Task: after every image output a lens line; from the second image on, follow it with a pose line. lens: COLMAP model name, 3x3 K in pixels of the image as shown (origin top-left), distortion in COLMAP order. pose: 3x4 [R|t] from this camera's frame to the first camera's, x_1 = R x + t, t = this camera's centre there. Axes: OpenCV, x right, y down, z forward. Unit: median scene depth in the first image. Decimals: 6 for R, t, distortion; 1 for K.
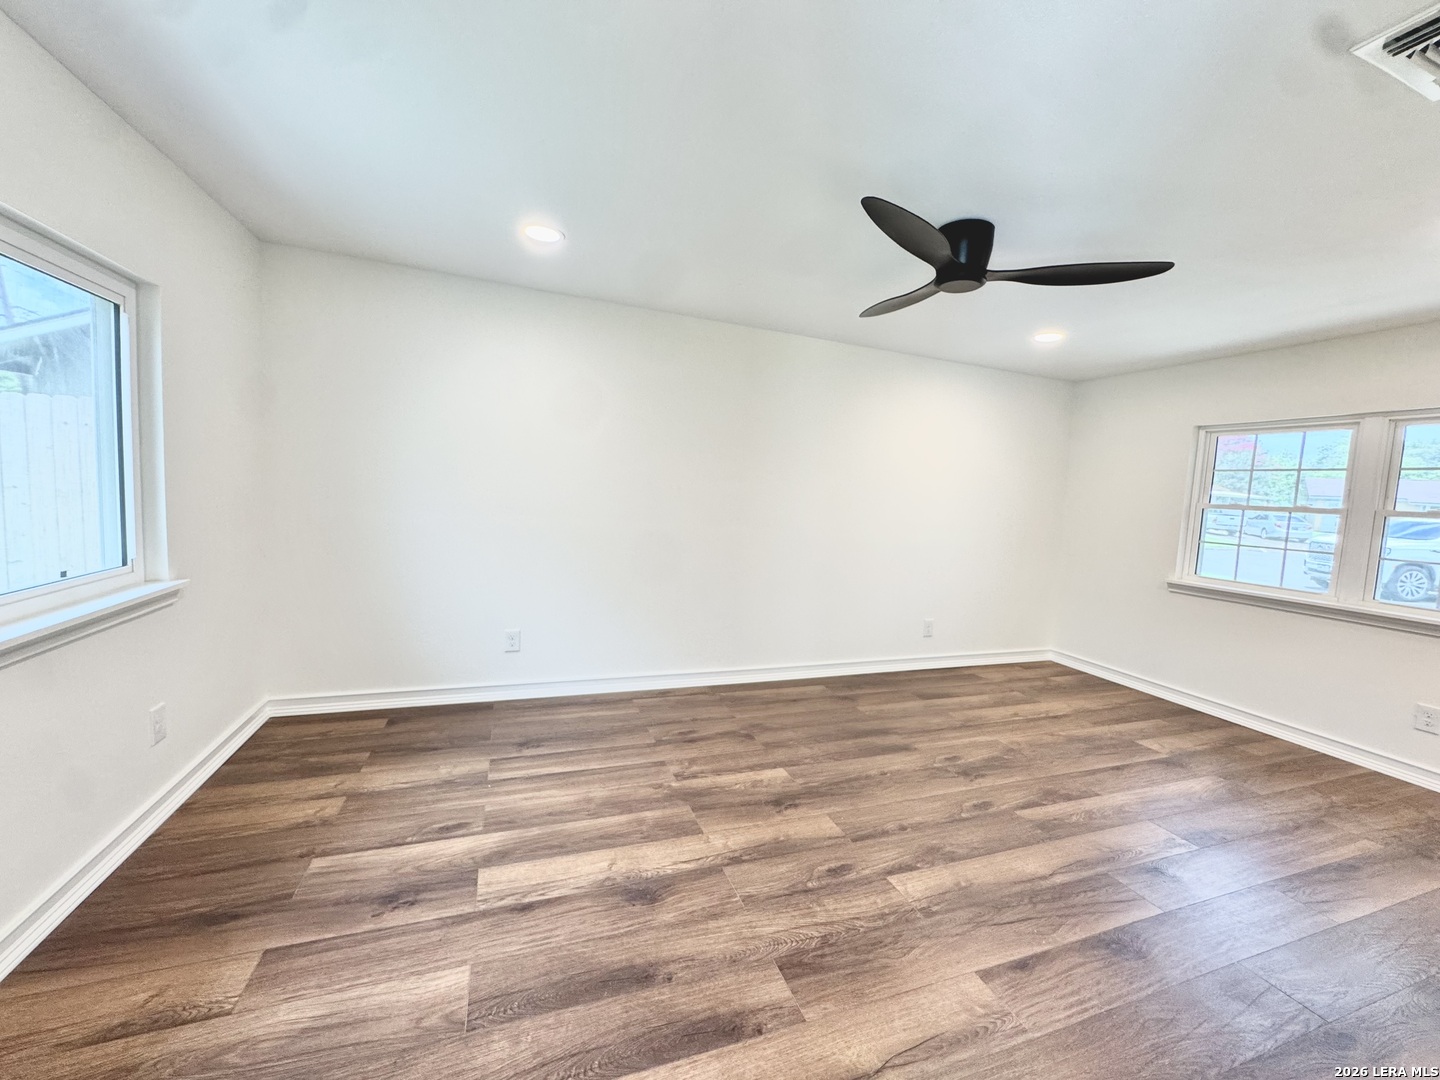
lens RADIAL K [[578.6, 0, 722.9], [0, 578.6, 529.2], [0, 0, 1]] dist [-0.003255, 0.000159]
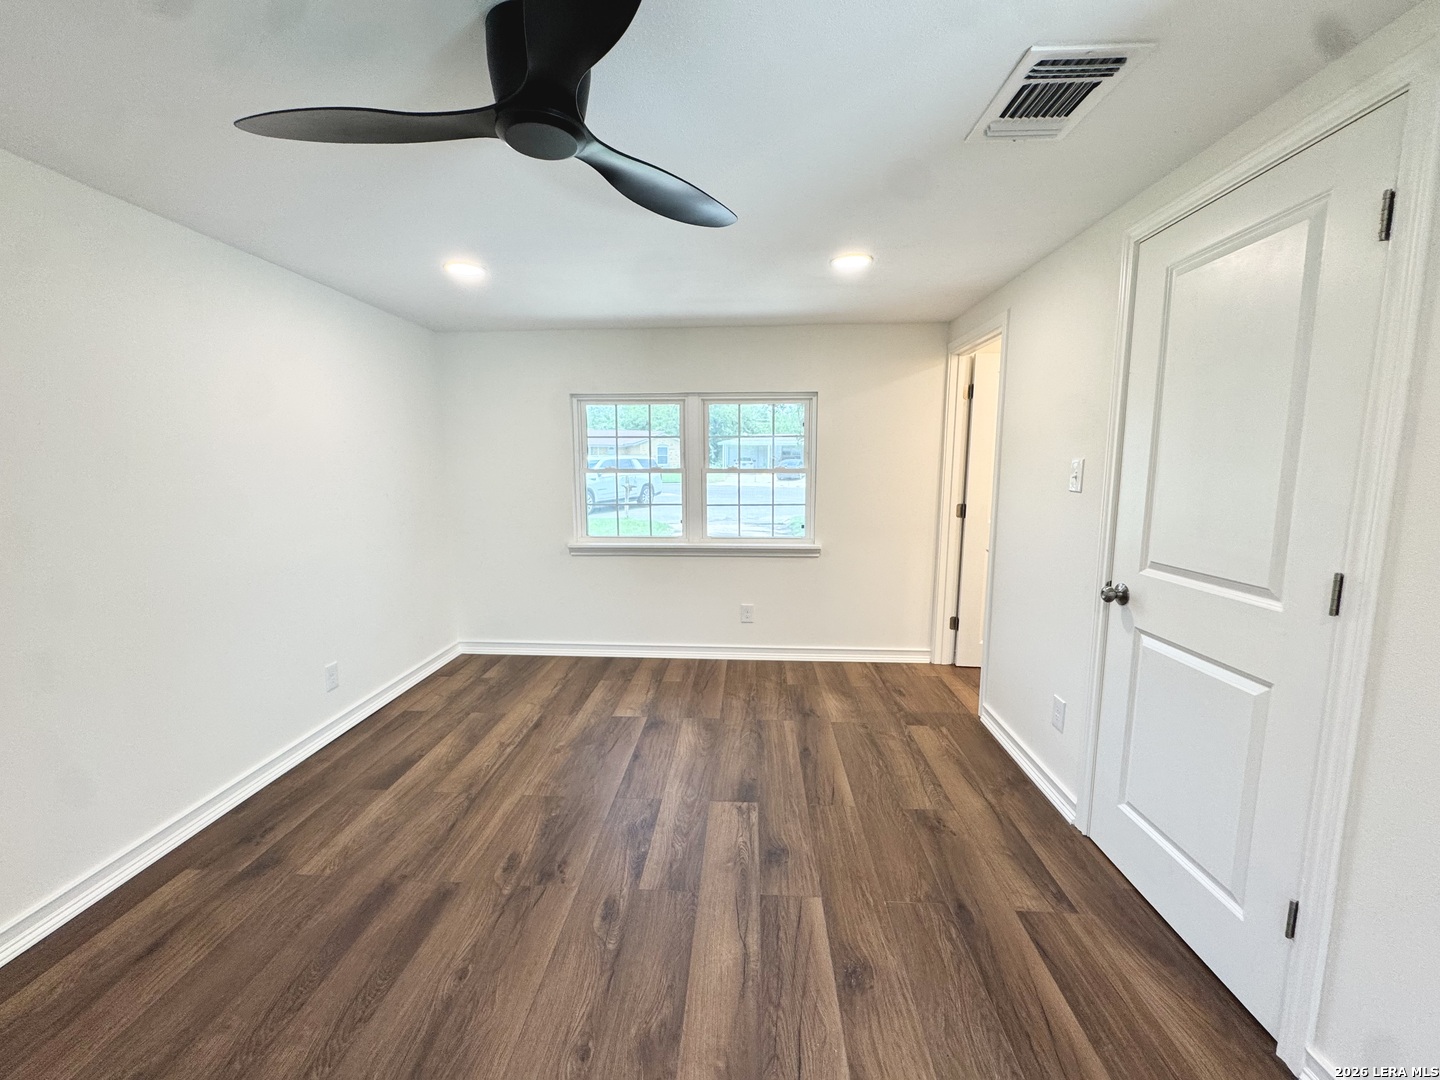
lens RADIAL K [[578.6, 0, 713.1], [0, 578.6, 531.0], [0, 0, 1]] dist [-0.003255, 0.000159]
pose [[0.399437, -0.165594, 0.901681, -0.070586], [0.087353, 0.985951, 0.142373, -0.078782], [-0.912589, 0.021896, 0.408290, 0.446022]]
